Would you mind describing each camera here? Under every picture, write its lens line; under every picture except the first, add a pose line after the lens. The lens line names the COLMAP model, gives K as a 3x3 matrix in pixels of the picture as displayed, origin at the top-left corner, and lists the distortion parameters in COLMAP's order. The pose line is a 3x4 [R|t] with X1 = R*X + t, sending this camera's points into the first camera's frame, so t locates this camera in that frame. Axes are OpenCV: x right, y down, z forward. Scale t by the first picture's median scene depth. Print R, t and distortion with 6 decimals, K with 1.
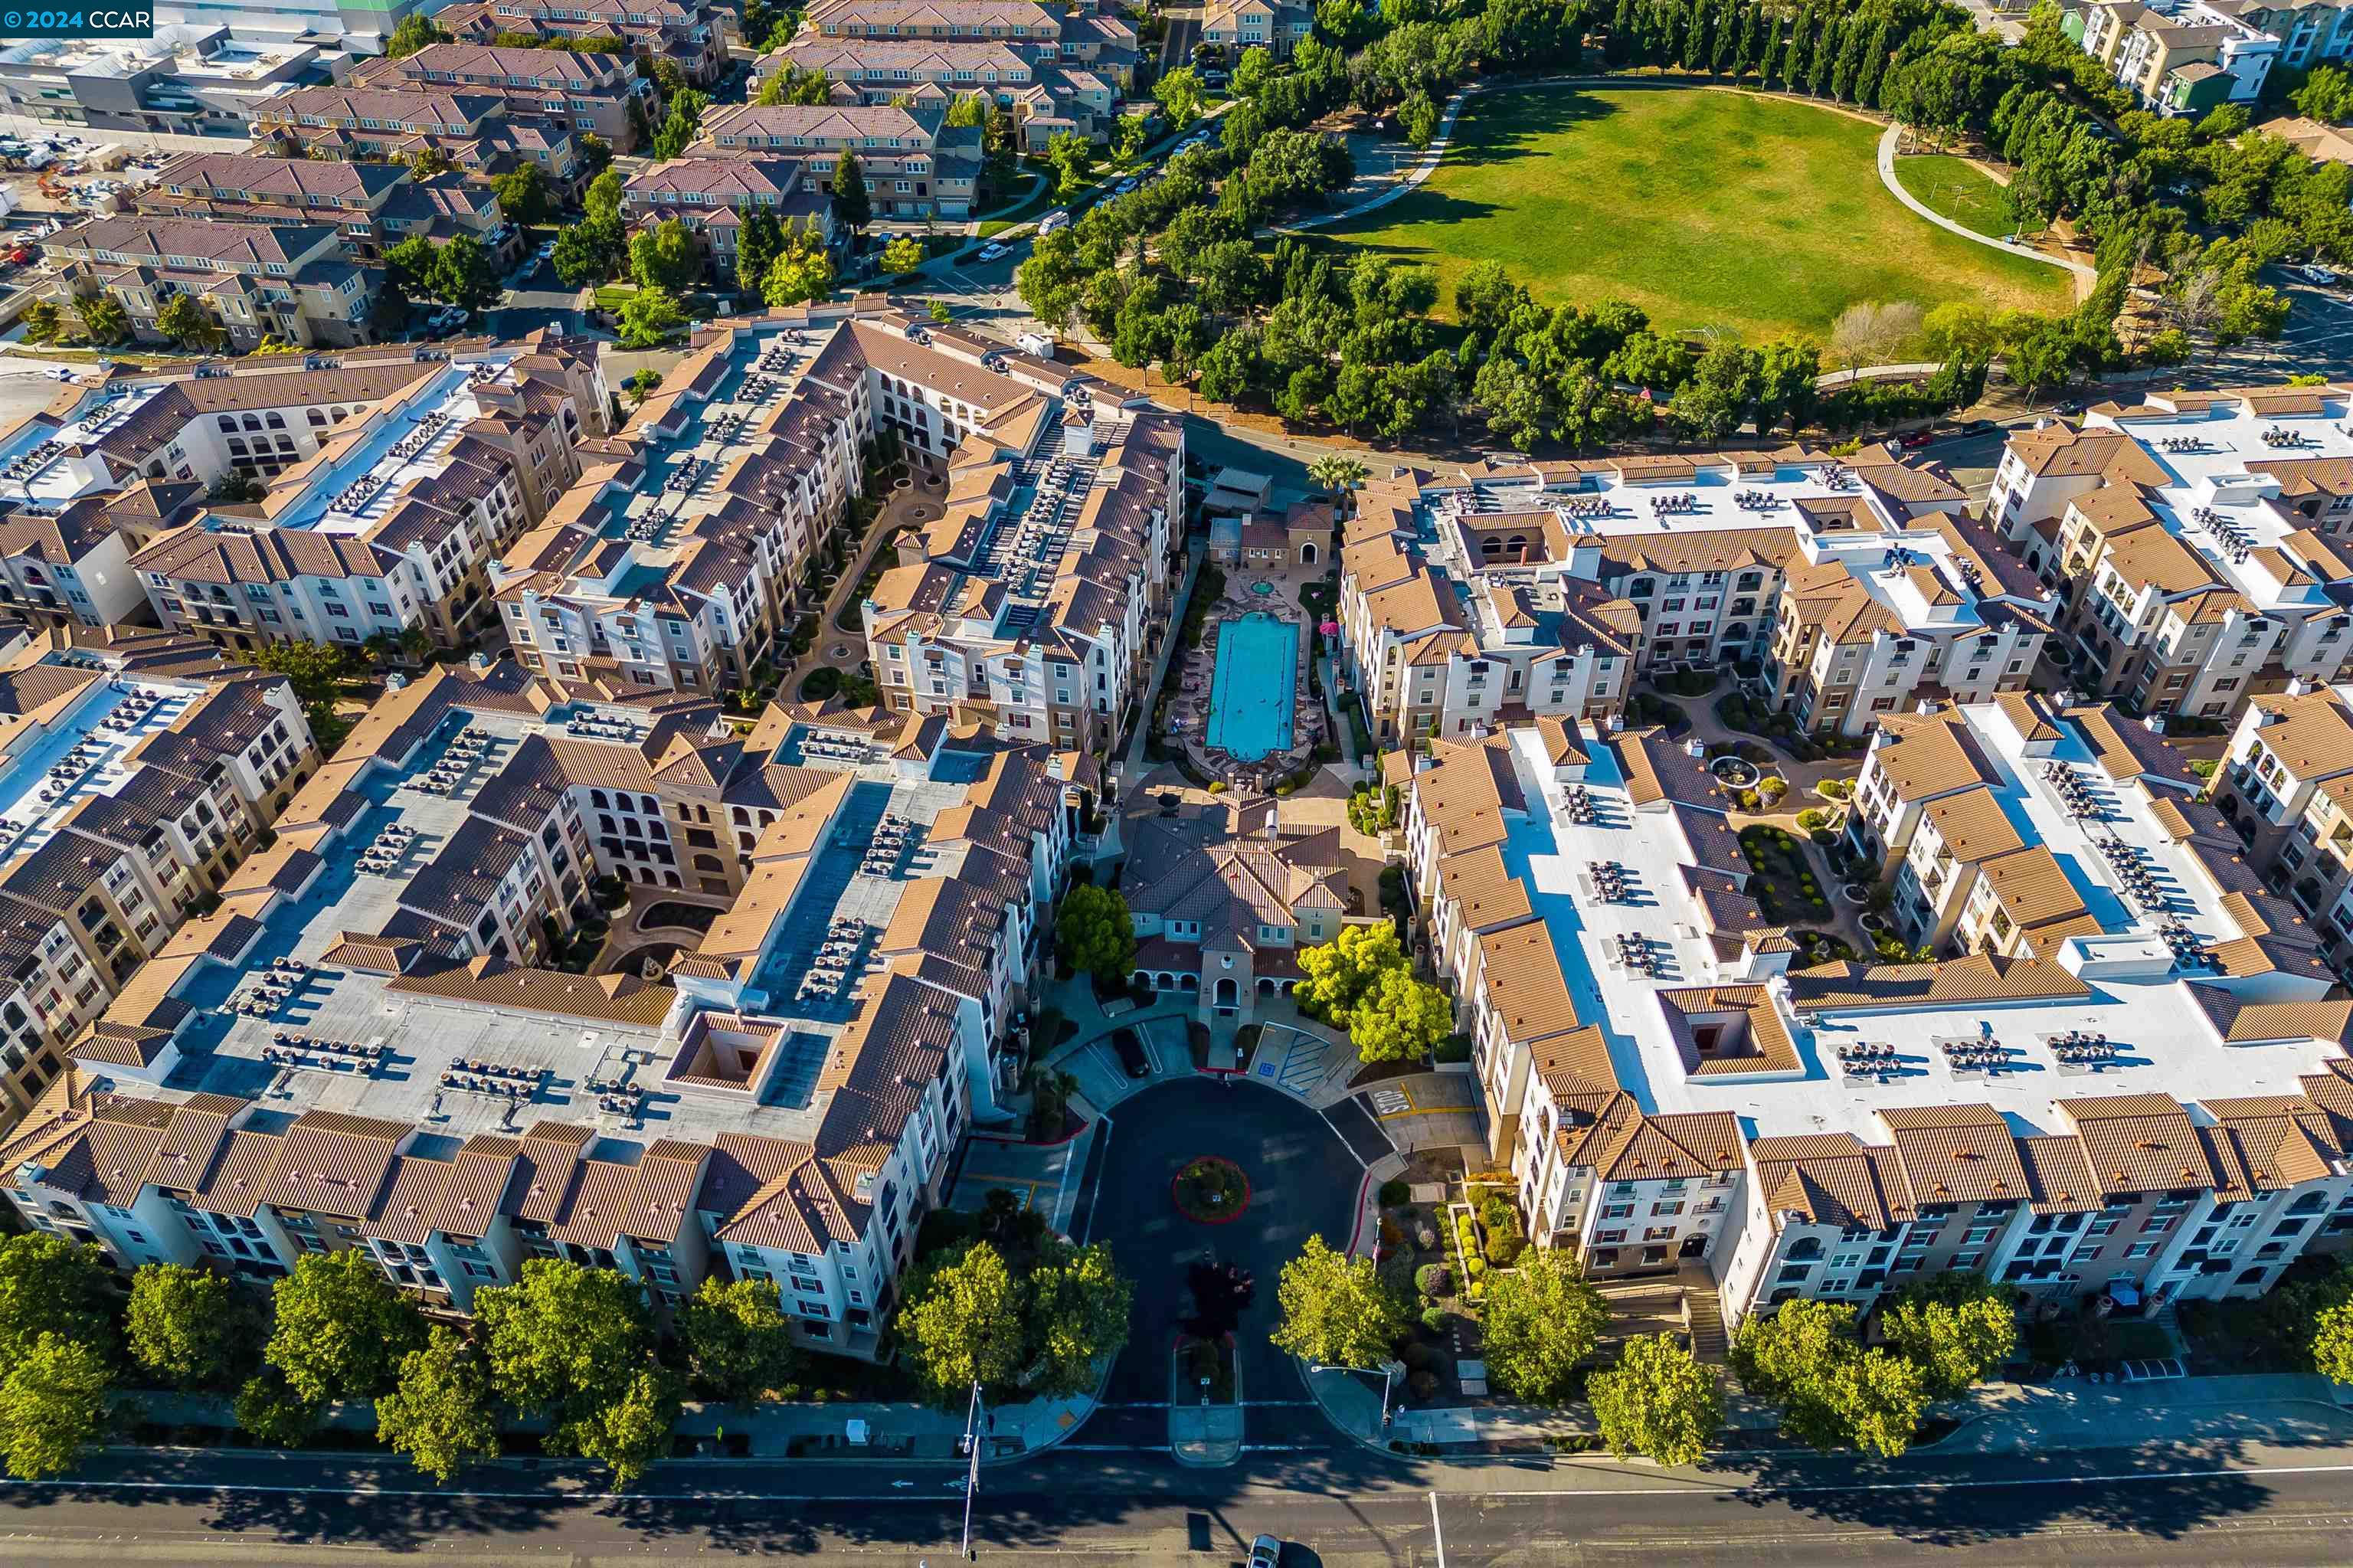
lens RADIAL K [[1633.2, 0, 1176.5], [0, 1633.2, 784.0], [0, 0, 1]] dist [0.154018, -0.000084]
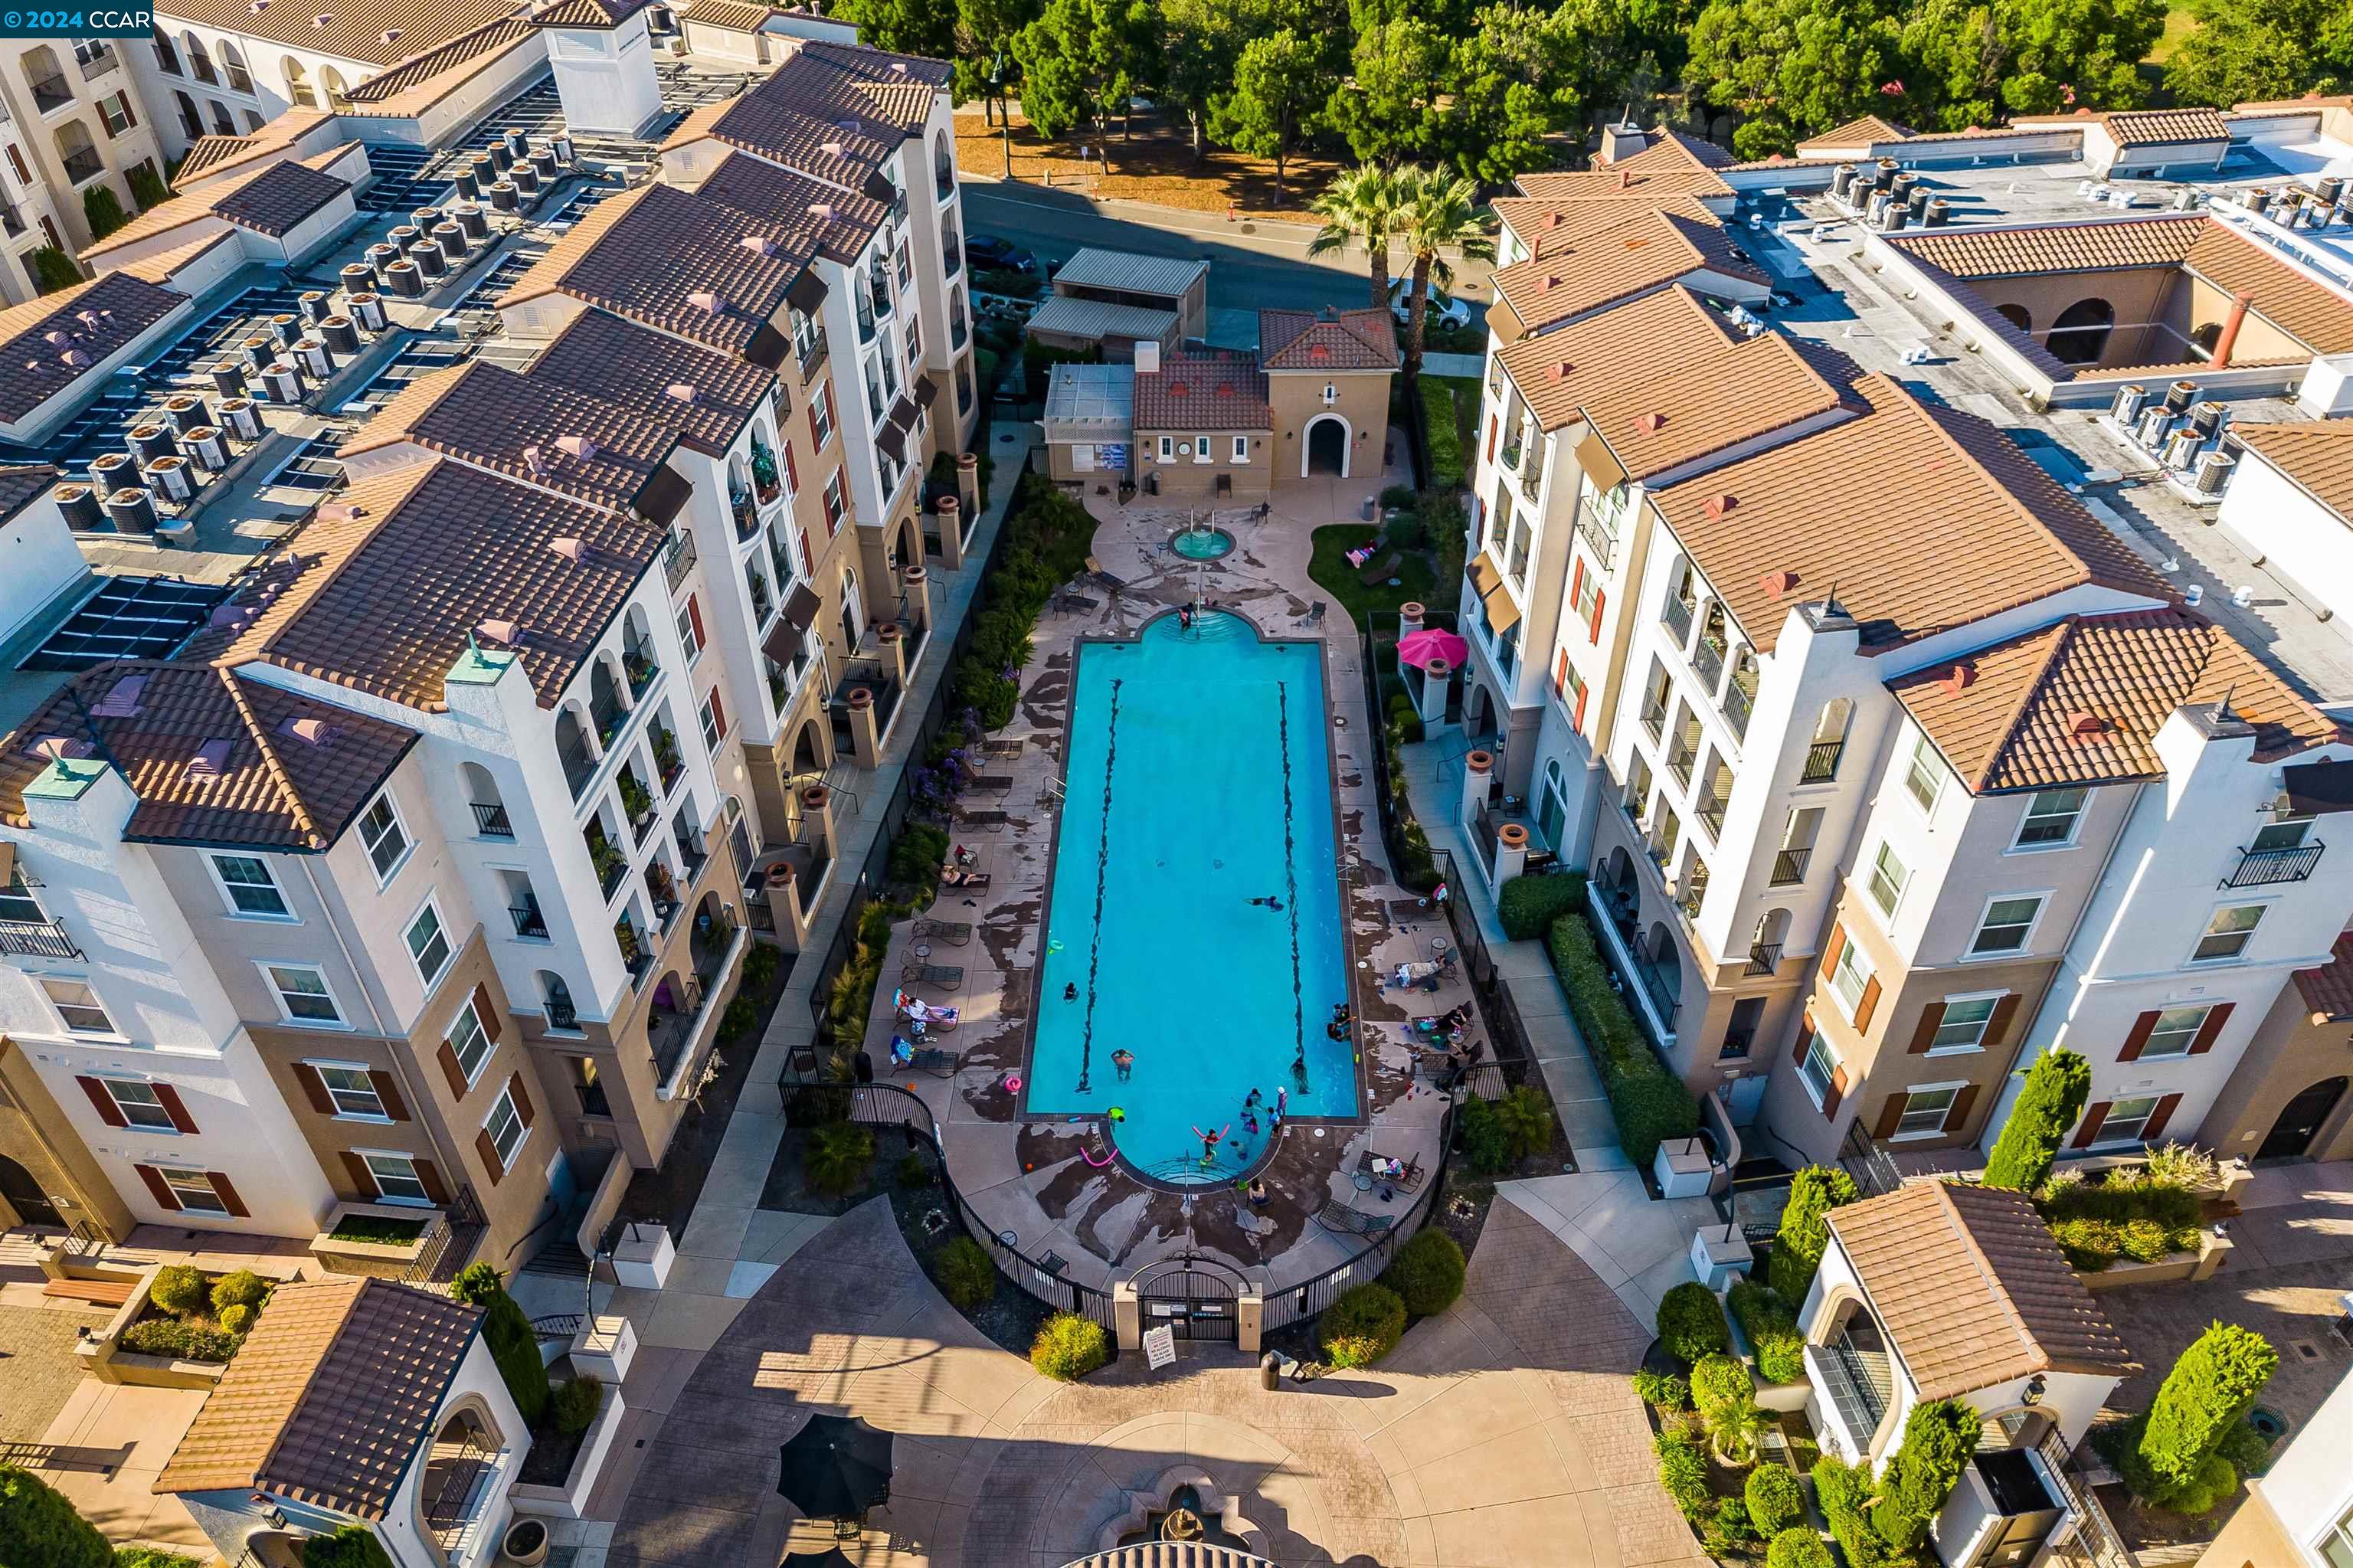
lens RADIAL K [[1651.7, 0, 1176.5], [0, 1651.7, 784.0], [0, 0, 1]] dist [0.083706, -0.079003]
pose [[0.997627, -0.041068, 0.055257, 0.028480], [0.043050, 0.998454, -0.035168, -0.063101], [-0.053727, 0.037464, 0.997853, 0.718768]]
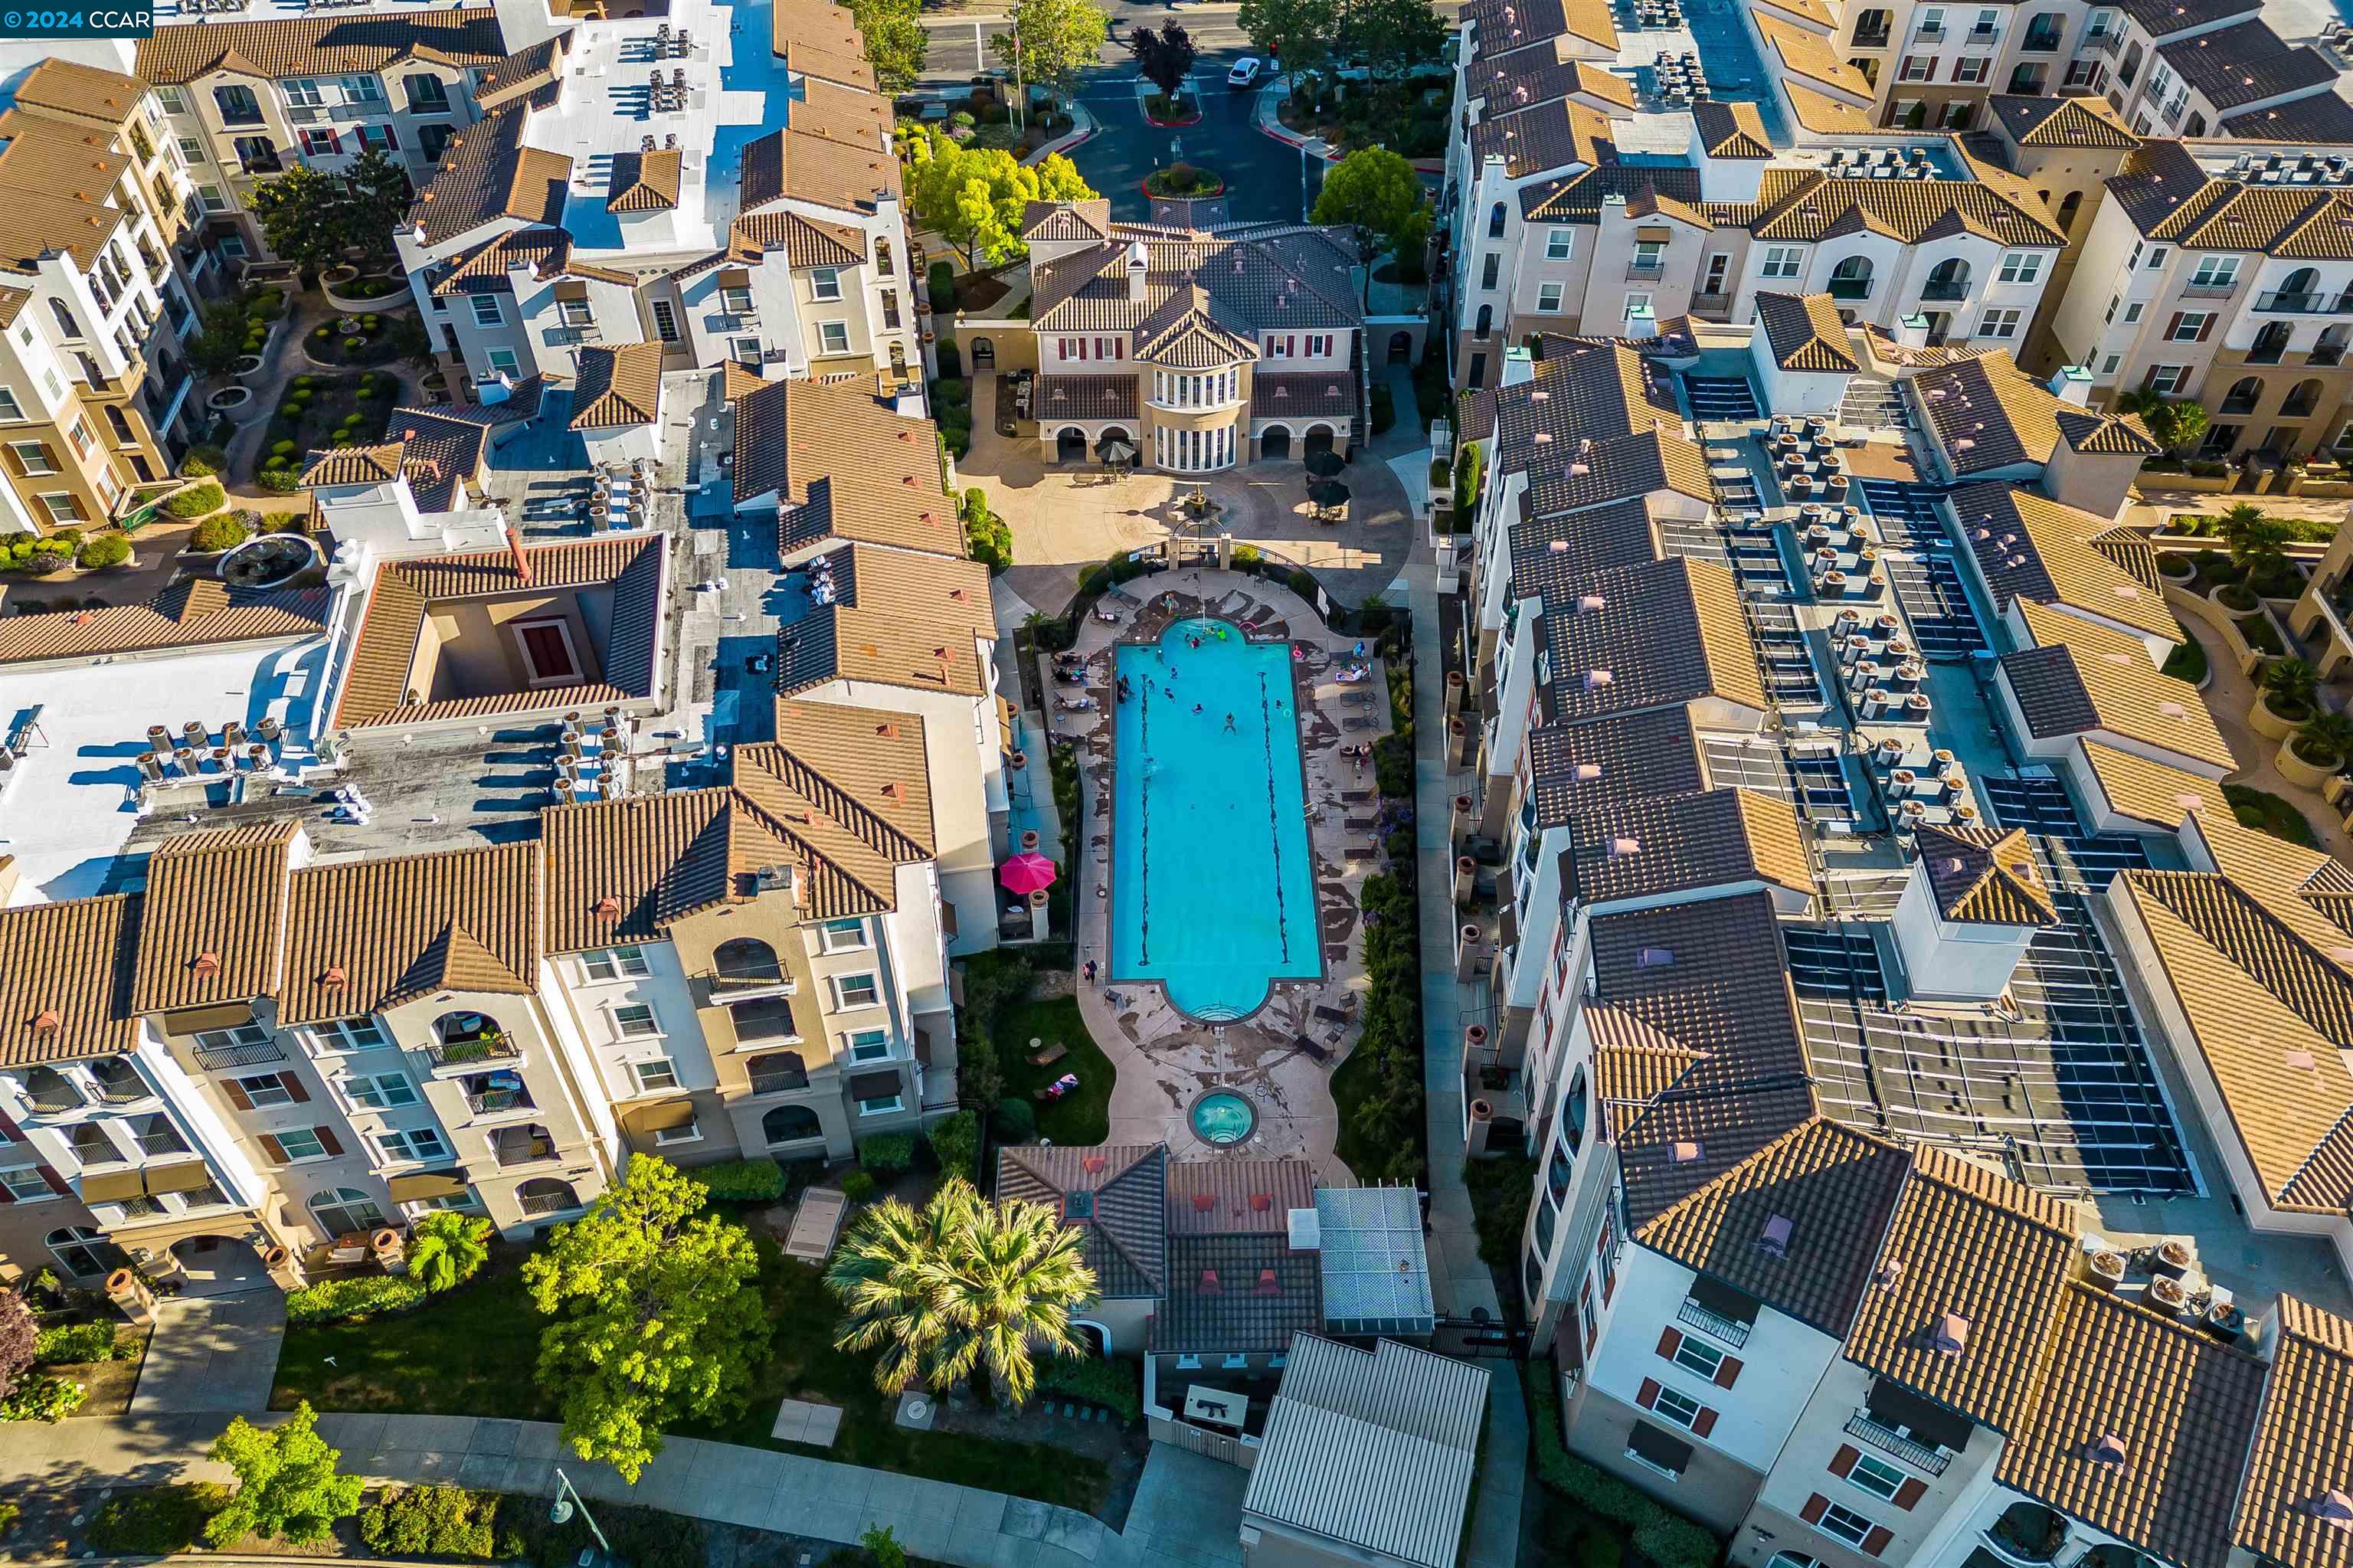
lens RADIAL K [[1651.7, 0, 1176.5], [0, 1651.7, 784.0], [0, 0, 1]] dist [0.083706, -0.079003]
pose [[-0.994236, 0.082935, -0.067940, 0.086697], [-0.060703, 0.086869, 0.994369, -0.501693], [0.088370, 0.992762, -0.081334, 1.050870]]
